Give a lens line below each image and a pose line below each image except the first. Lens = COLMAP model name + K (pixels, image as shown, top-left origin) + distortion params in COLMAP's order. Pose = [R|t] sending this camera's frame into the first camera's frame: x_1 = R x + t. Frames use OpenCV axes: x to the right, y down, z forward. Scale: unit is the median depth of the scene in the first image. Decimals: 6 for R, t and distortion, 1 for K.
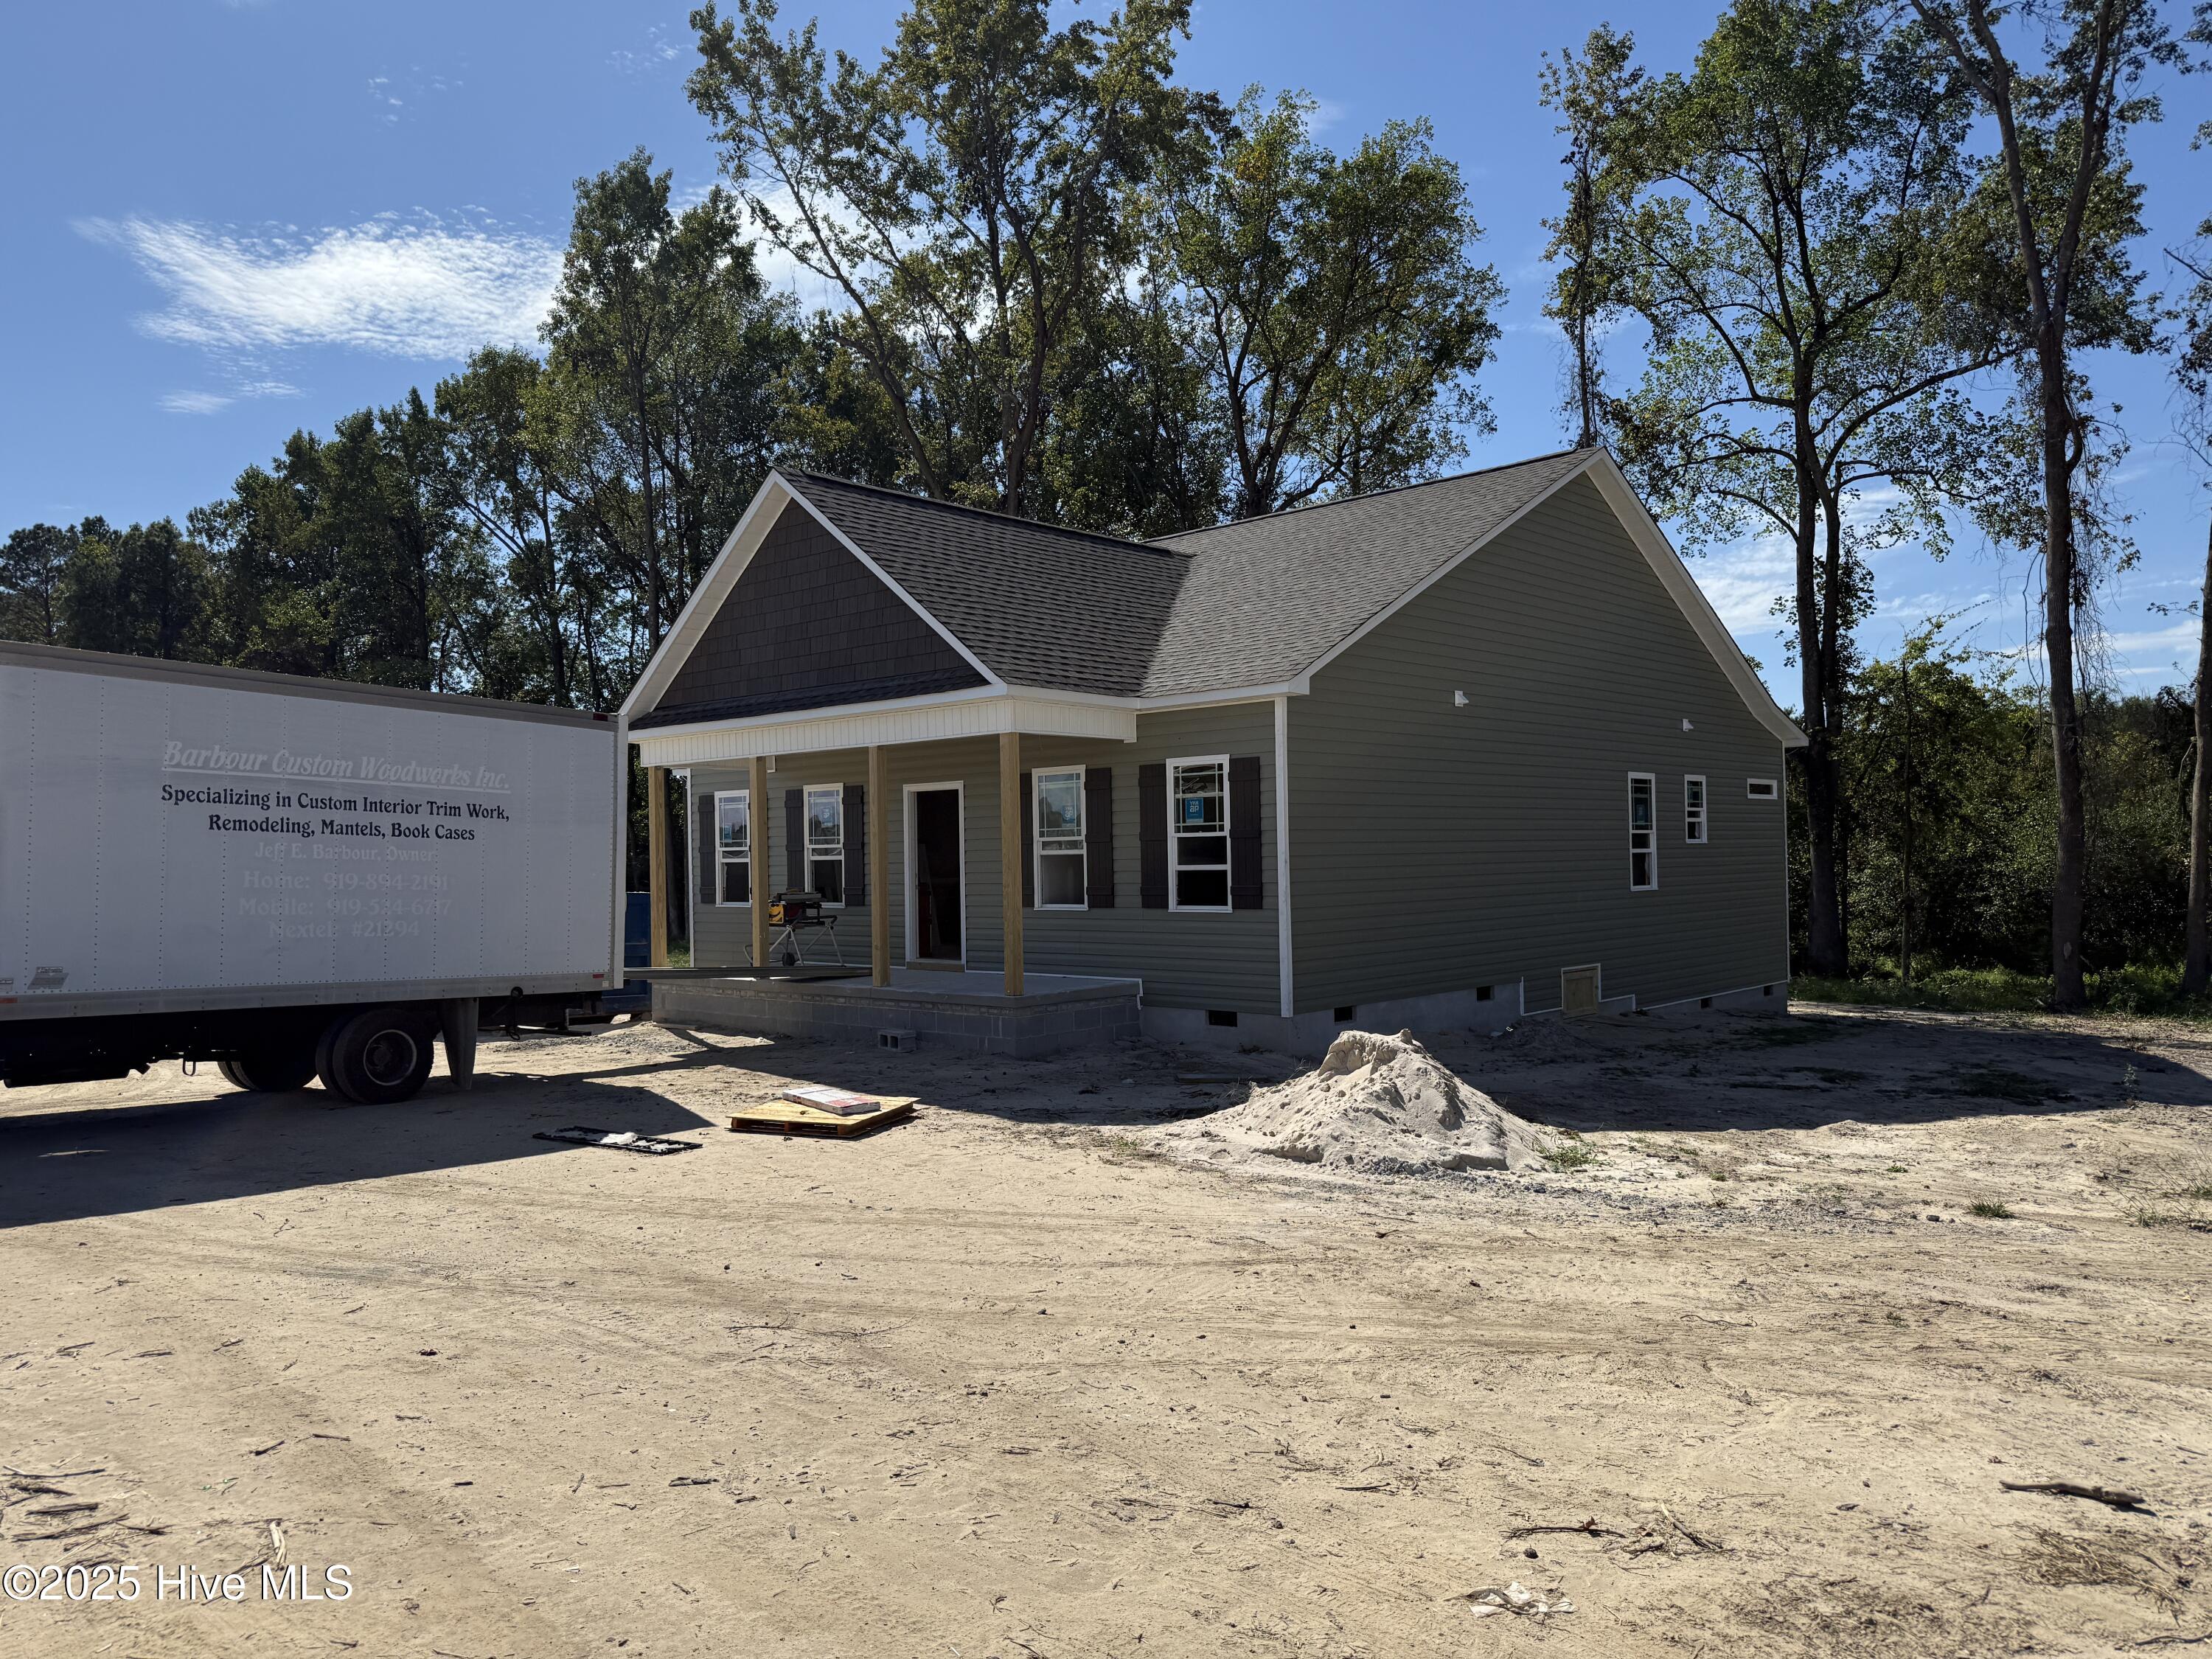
lens RADIAL K [[1565.9, 0, 1124.8], [0, 1565.9, 849.1], [0, 0, 1]] dist [0.017954, -0.026678]
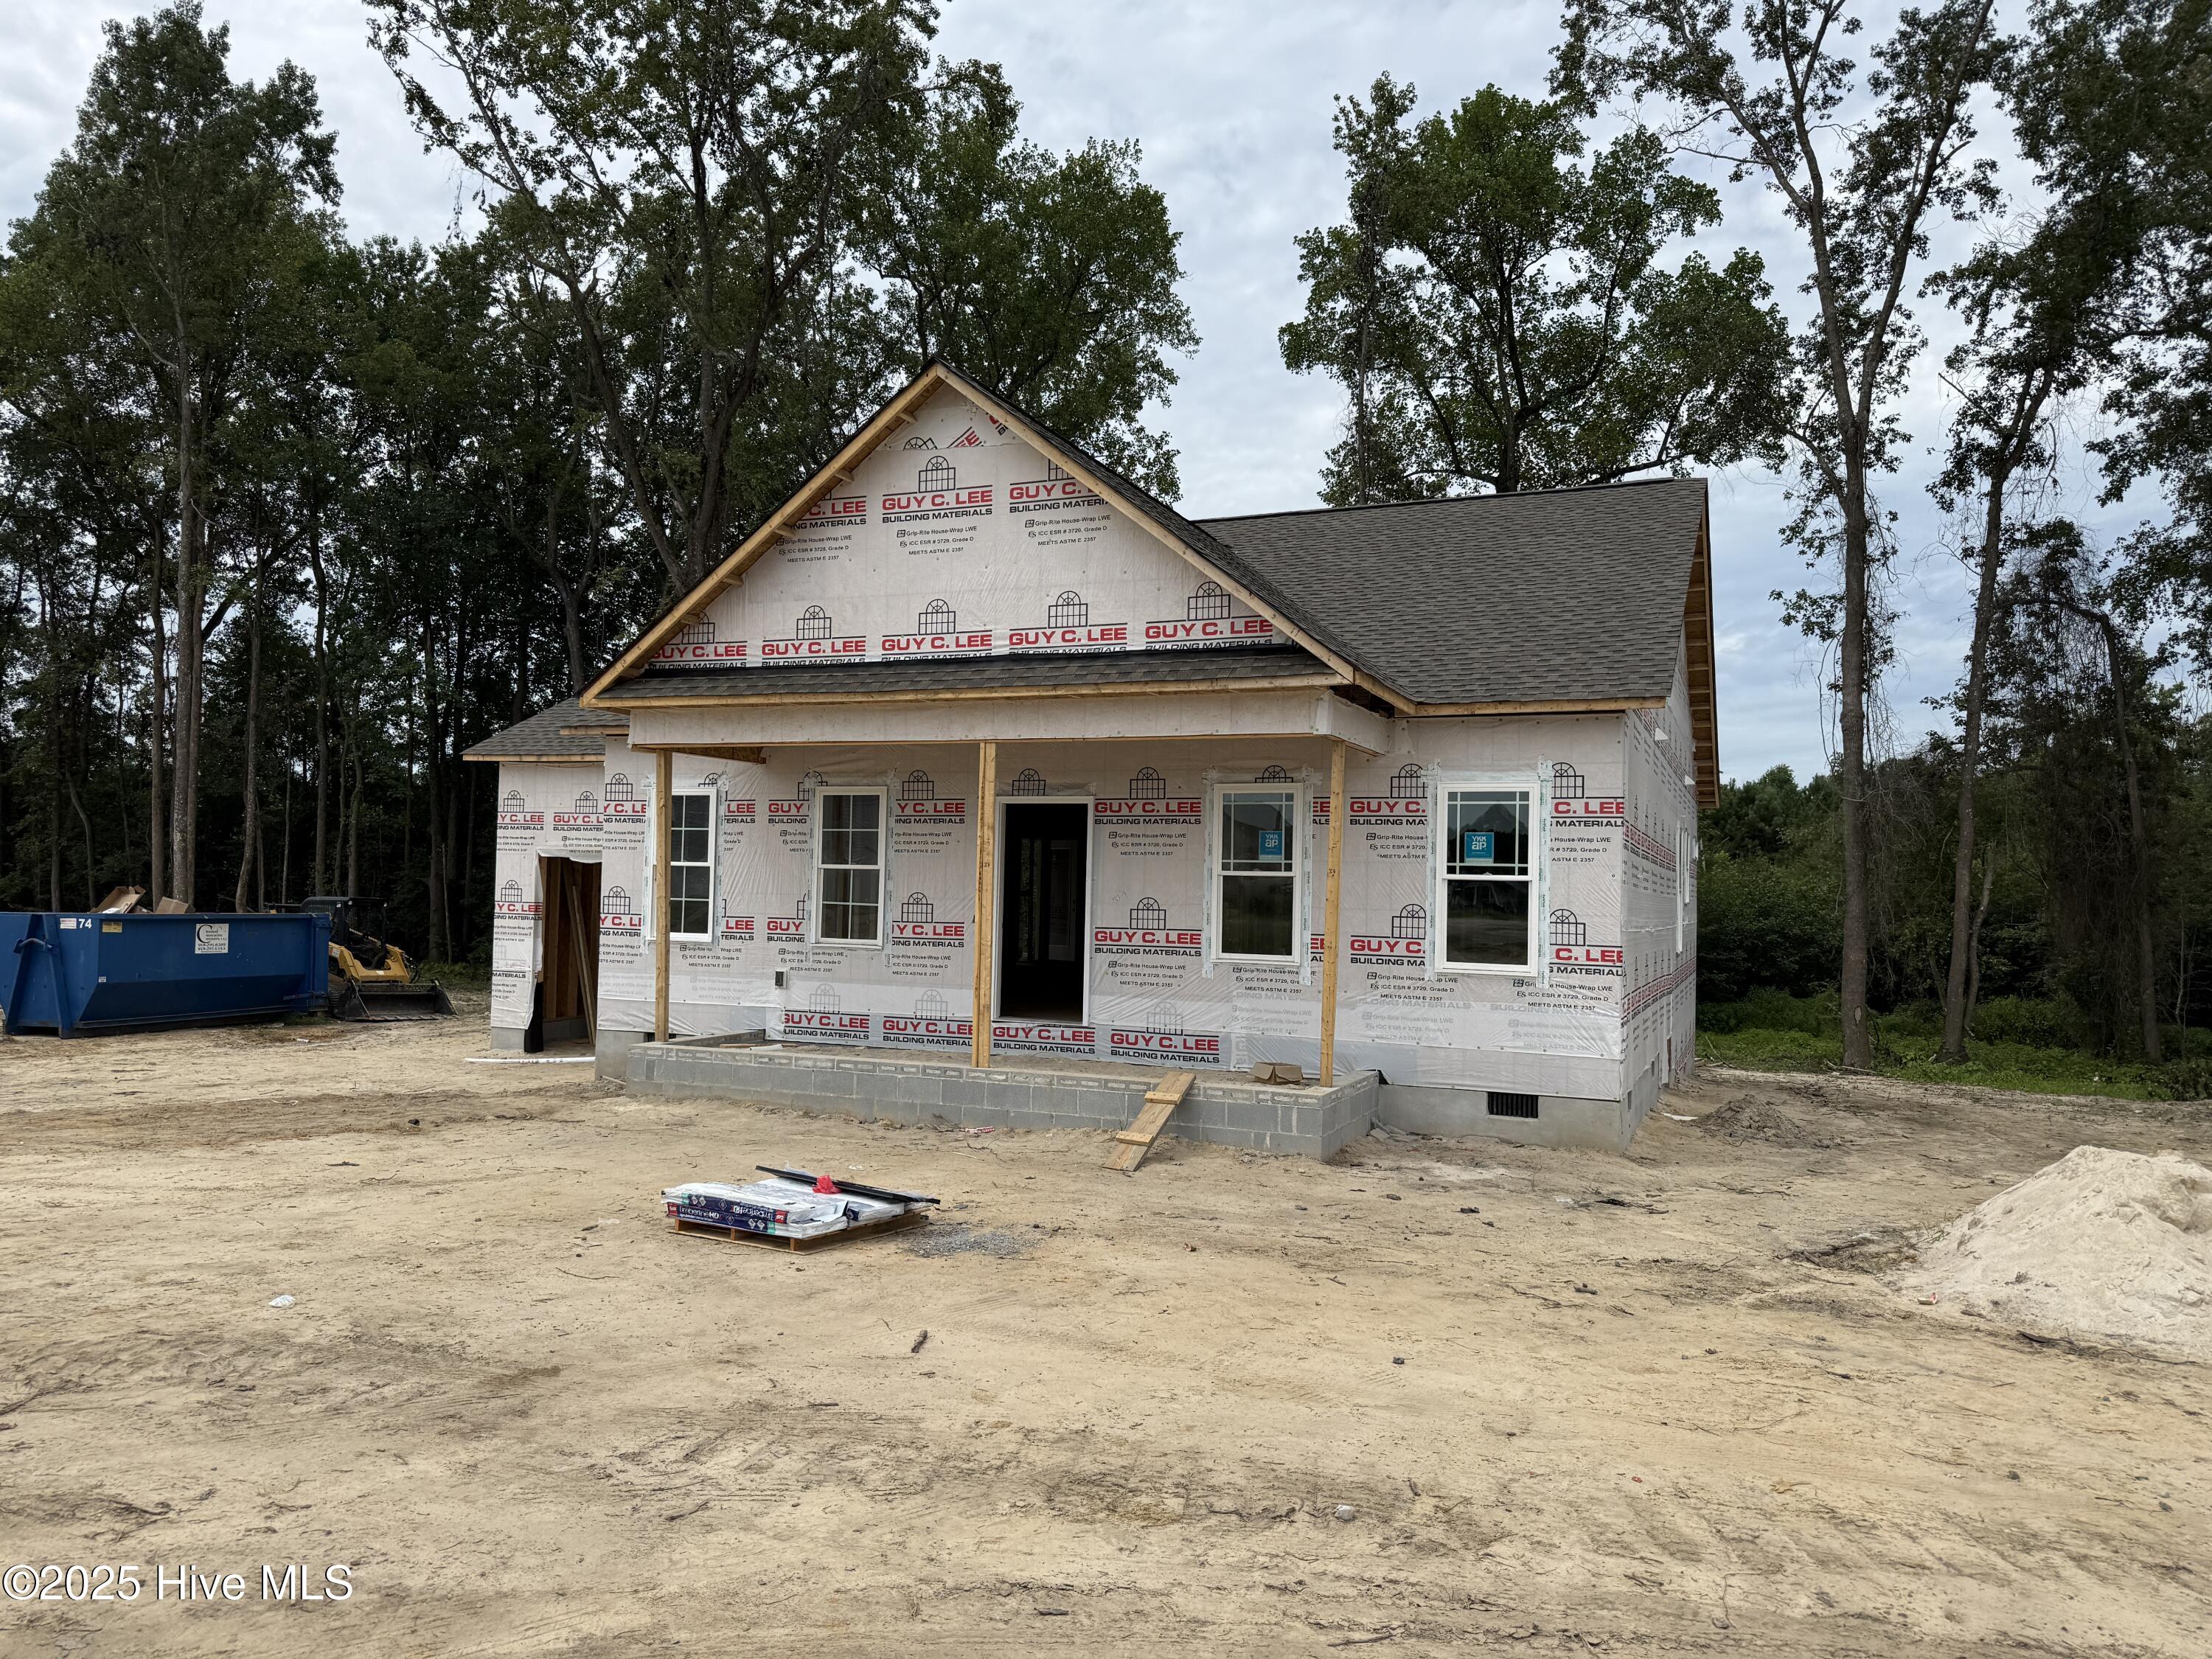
lens RADIAL K [[1565.9, 0, 1102.7], [0, 1565.9, 842.9], [0, 0, 1]] dist [0.017954, -0.026678]
pose [[0.946502, 0.051118, 0.318623, -0.137634], [-0.042688, 0.998530, -0.033389, 0.002868], [-0.319862, 0.018001, 0.947293, 0.100459]]
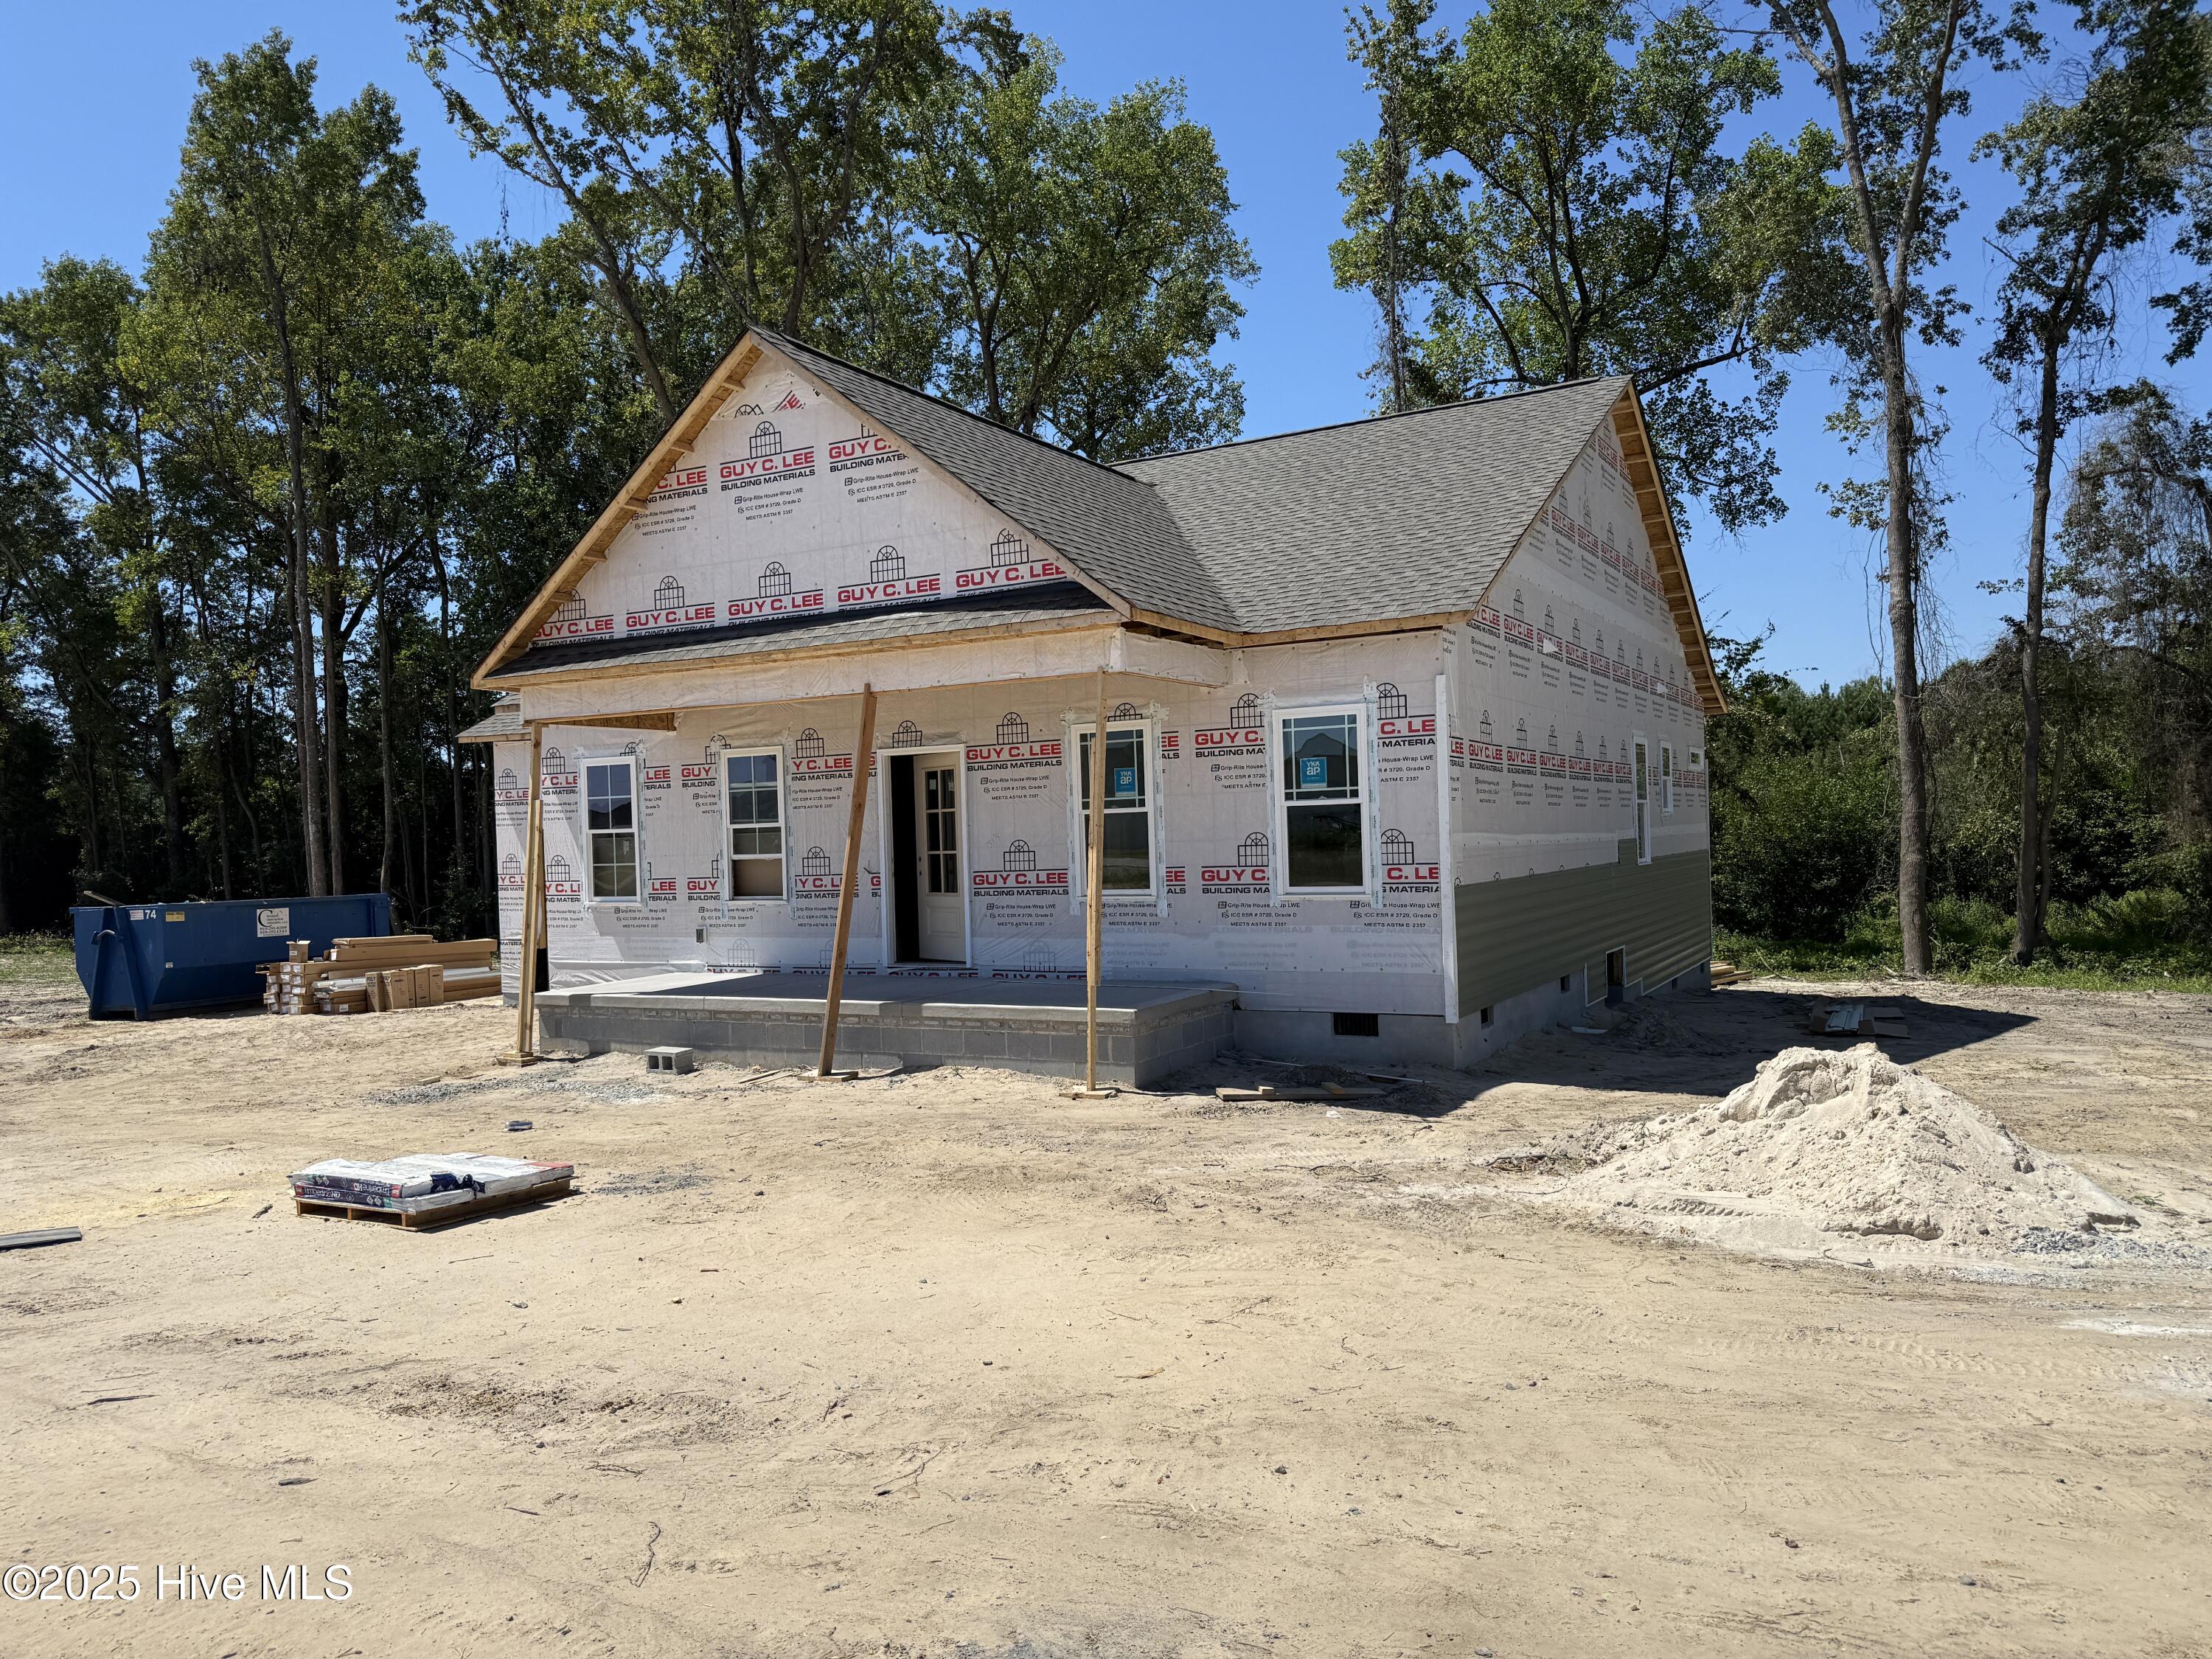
lens RADIAL K [[1565.9, 0, 1100.5], [0, 1565.9, 829.0], [0, 0, 1]] dist [0.017954, -0.026678]
pose [[0.975799, -0.009758, 0.218452, -0.083005], [0.011090, 0.999927, -0.004874, 0.002539], [-0.218388, 0.007178, 0.975836, 0.079514]]
